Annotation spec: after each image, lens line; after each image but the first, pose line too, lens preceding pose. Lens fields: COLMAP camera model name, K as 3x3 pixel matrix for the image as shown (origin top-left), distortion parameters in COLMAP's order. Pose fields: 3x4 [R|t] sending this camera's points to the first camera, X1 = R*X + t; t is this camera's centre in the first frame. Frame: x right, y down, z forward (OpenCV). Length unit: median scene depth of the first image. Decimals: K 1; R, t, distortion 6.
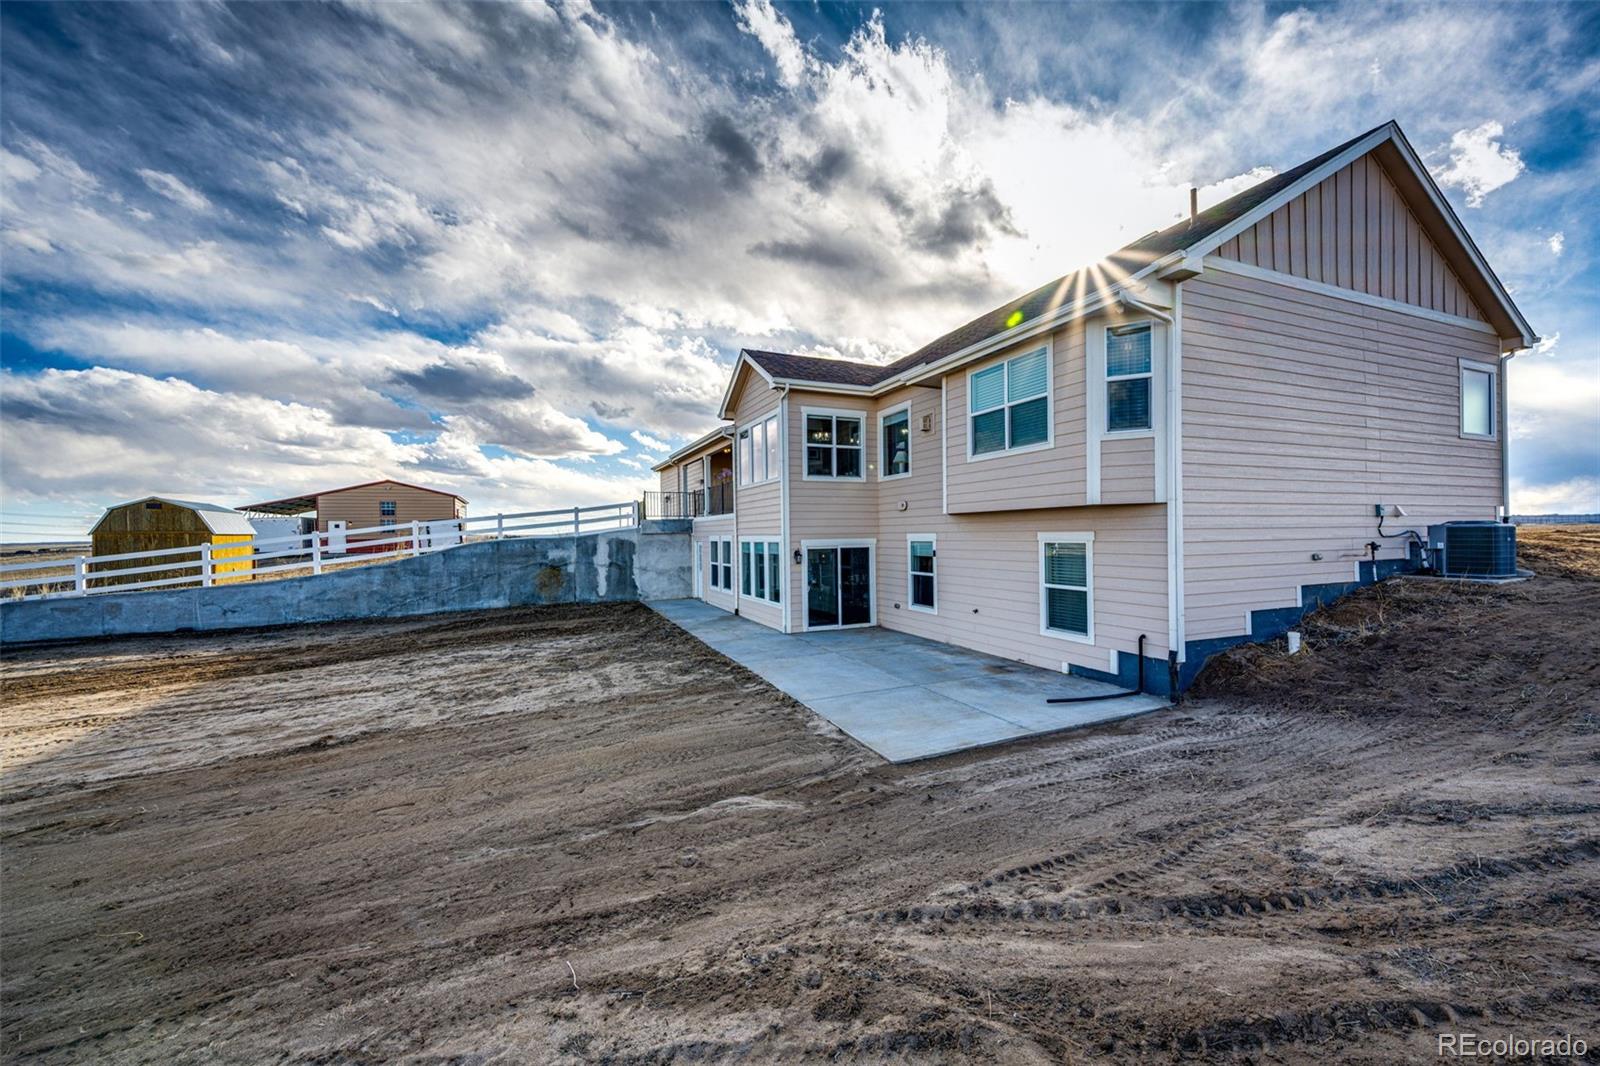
lens RADIAL K [[627.1, 0, 800.7], [0, 627.1, 535.1], [0, 0, 1]] dist [0.015302, 0.000100]
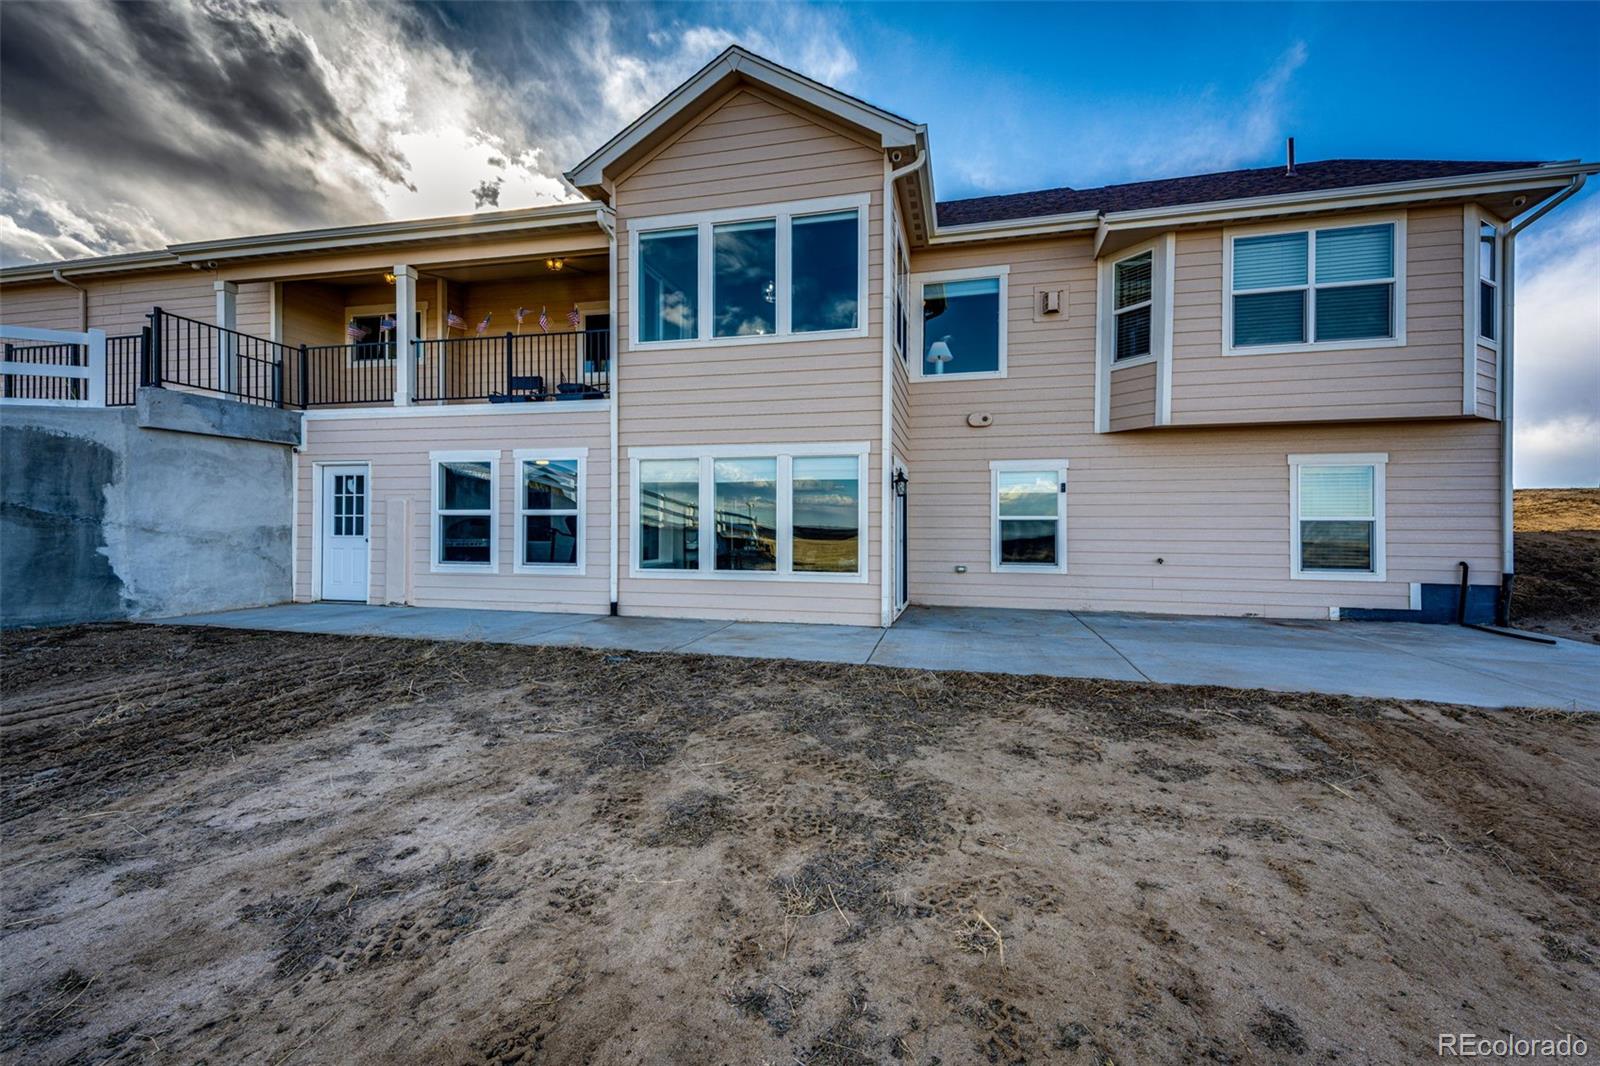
lens RADIAL K [[627.1, 0, 808.3], [0, 627.1, 537.7], [0, 0, 1]] dist [0.015302, 0.000100]
pose [[0.591979, 0.013736, 0.805836, -0.551772], [-0.013824, 0.999881, -0.006888, 0.098252], [-0.805835, -0.007062, 0.592099, 0.845121]]
